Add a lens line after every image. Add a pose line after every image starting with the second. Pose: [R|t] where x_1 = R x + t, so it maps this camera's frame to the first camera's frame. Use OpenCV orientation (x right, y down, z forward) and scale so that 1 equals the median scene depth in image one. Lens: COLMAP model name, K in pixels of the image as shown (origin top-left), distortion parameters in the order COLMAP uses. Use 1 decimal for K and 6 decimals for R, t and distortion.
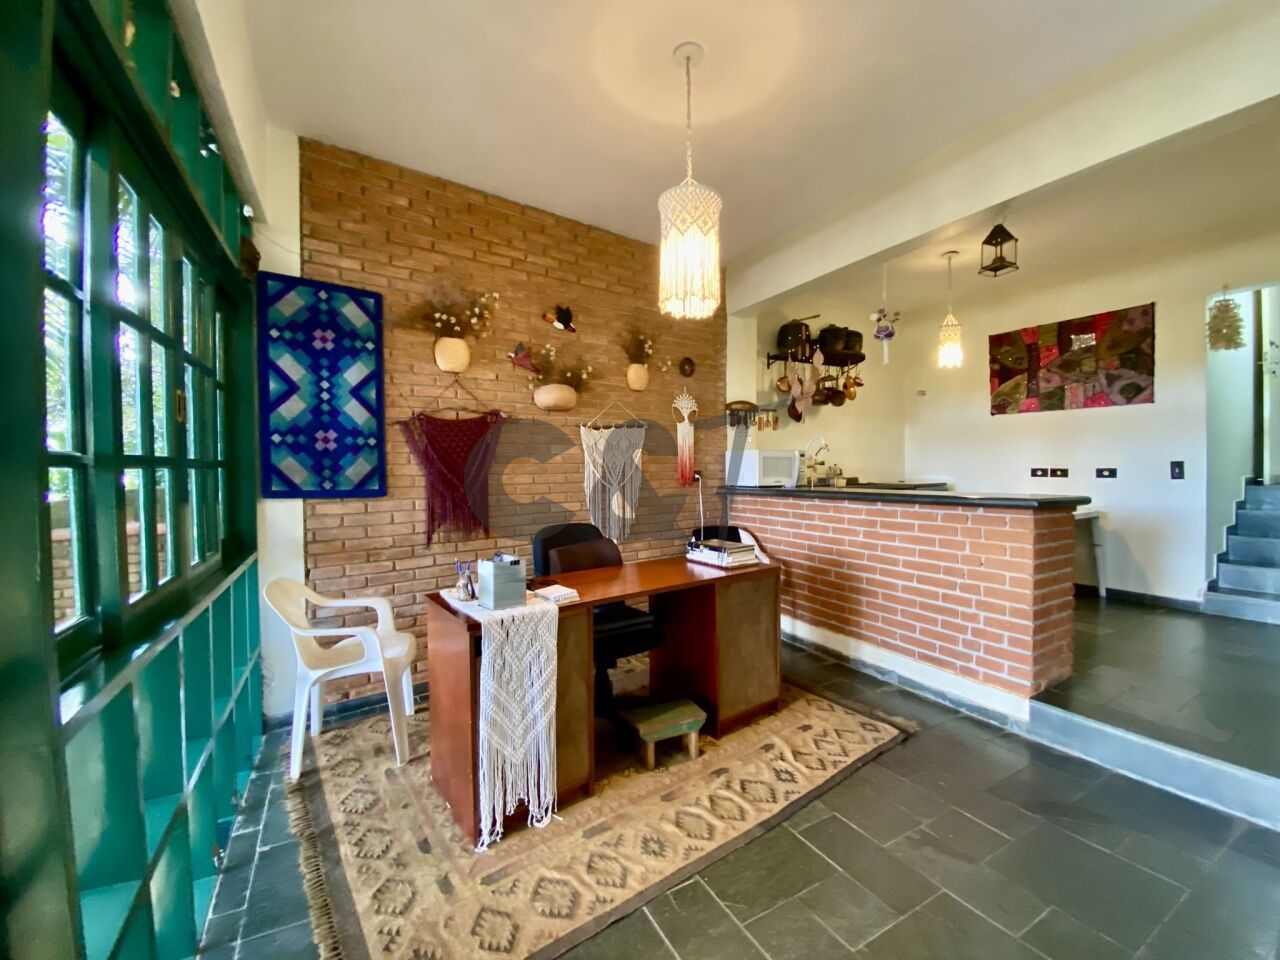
lens RADIAL K [[522.7, 0, 646.5], [0, 522.7, 477.6], [0, 0, 1]] dist [-0.003199, -0.009646]
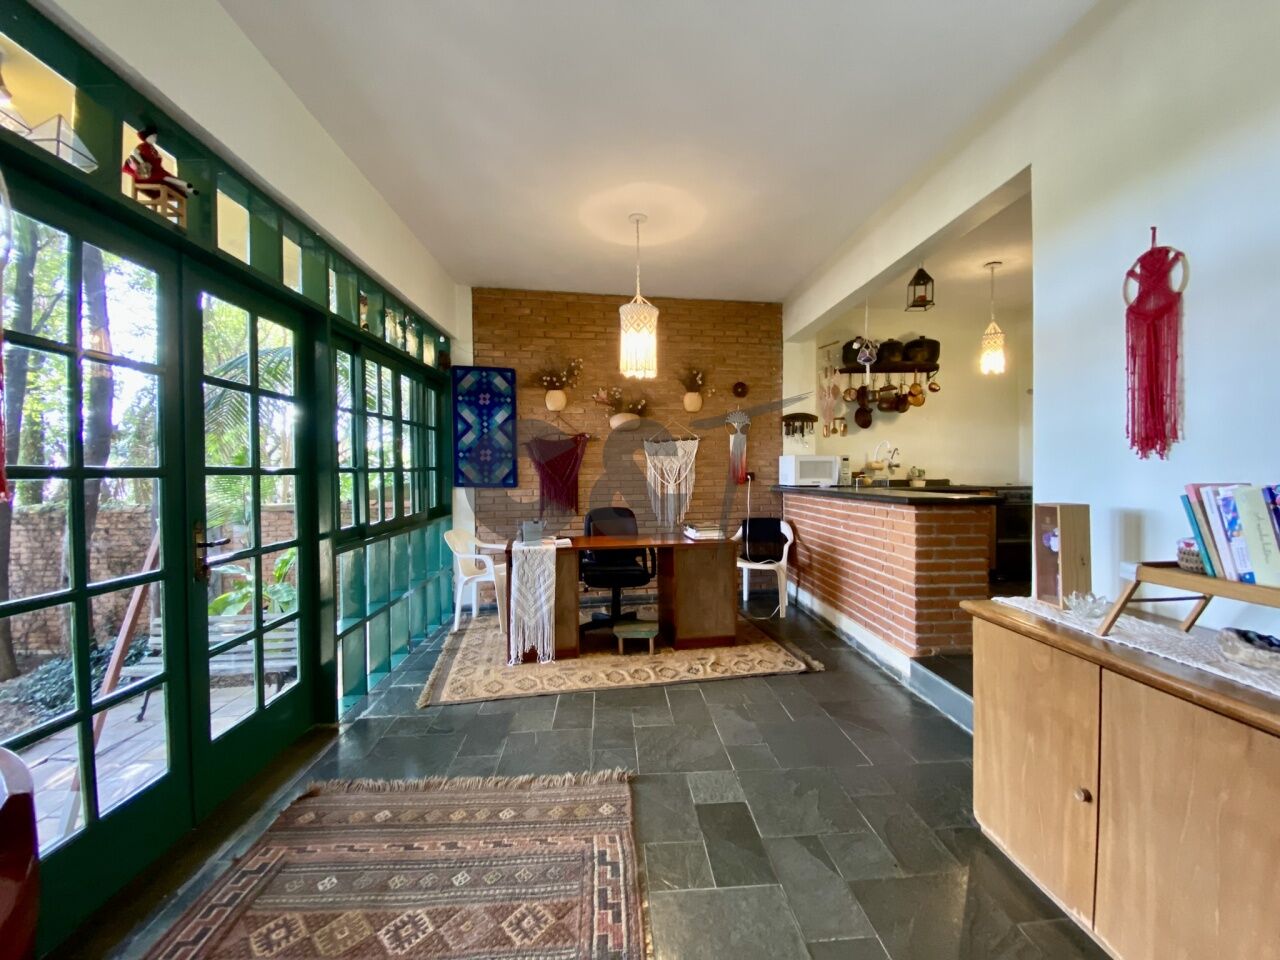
lens RADIAL K [[522.7, 0, 642.4], [0, 522.7, 475.0], [0, 0, 1]] dist [-0.003199, -0.009646]
pose [[0.900967, 0.006002, -0.433847, 0.640370], [-0.007093, 0.999974, -0.000896, -0.006269], [0.433830, 0.003884, 0.900986, -0.373368]]
